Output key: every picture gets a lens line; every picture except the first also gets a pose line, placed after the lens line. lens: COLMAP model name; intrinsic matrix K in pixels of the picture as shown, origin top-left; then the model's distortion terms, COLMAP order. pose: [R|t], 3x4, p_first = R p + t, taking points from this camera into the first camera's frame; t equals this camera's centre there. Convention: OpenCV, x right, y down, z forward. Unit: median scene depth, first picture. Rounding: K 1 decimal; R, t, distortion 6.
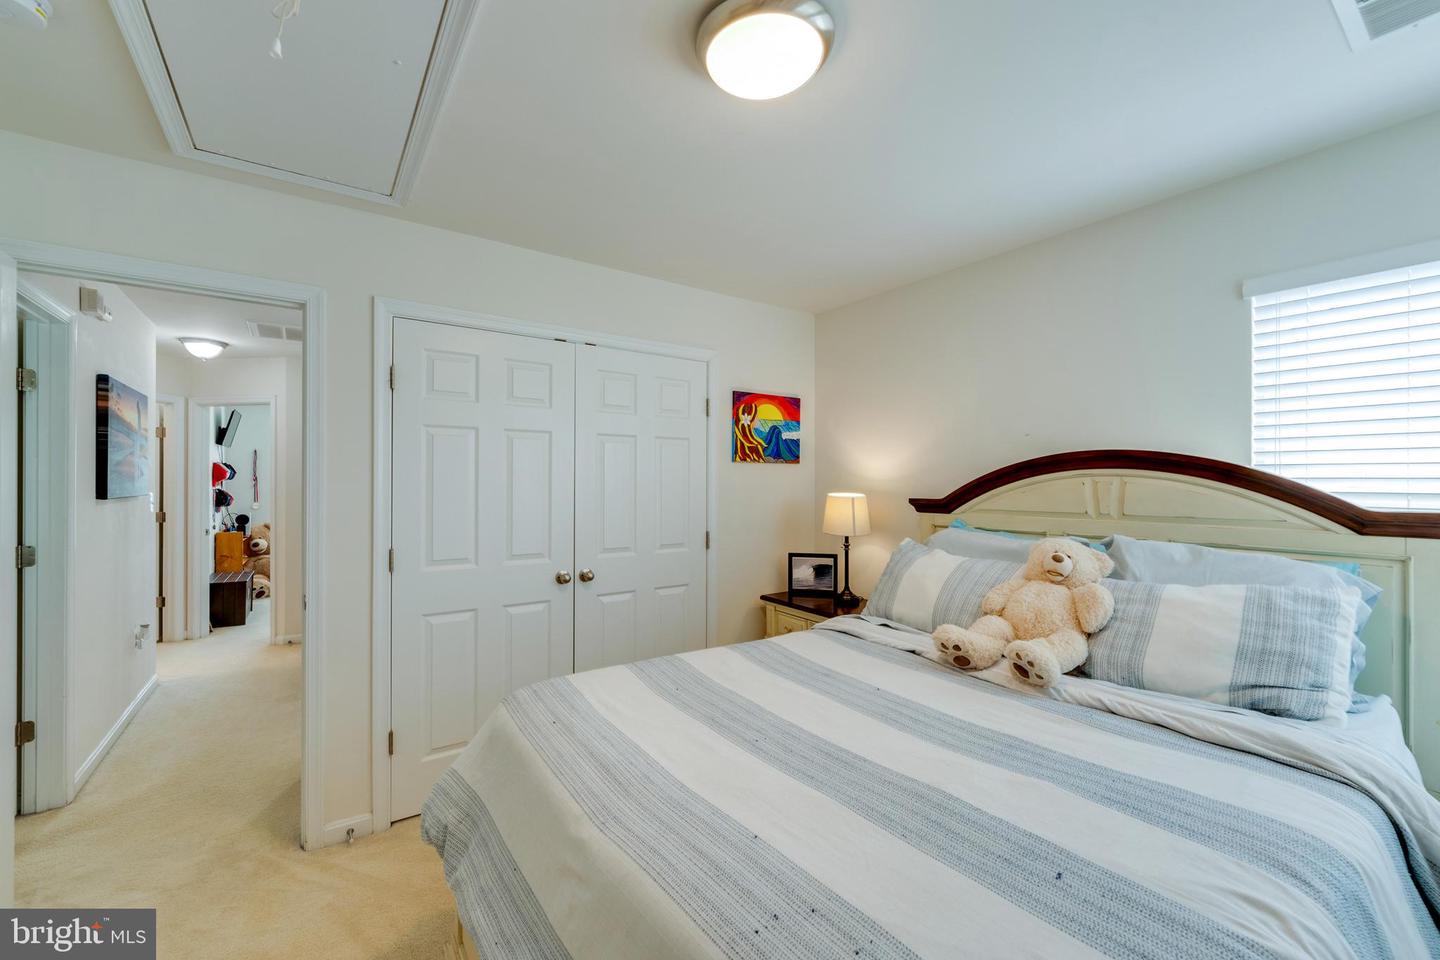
lens RADIAL K [[584.1, 0, 718.7], [0, 584.1, 483.7], [0, 0, 1]] dist [-0.000534, -0.000304]
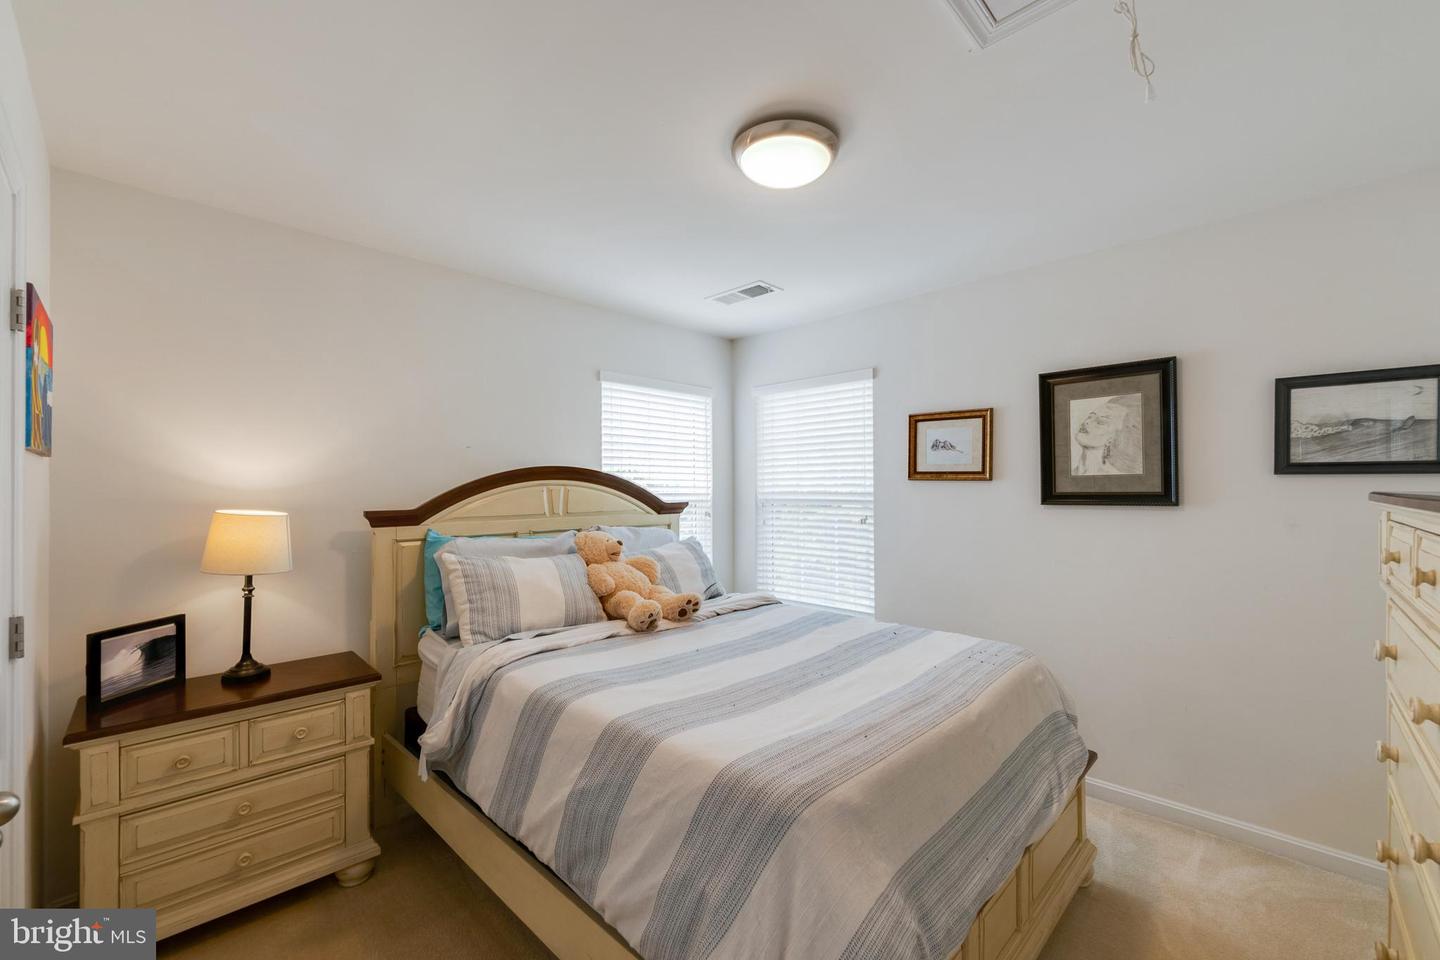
lens RADIAL K [[584.1, 0, 719.8], [0, 584.1, 479.4], [0, 0, 1]] dist [-0.000534, -0.000304]
pose [[-0.181913, 0.016205, 0.983181, -0.860066], [0.010549, 0.999839, -0.014528, -0.003115], [-0.983258, 0.007729, -0.182055, 1.015943]]
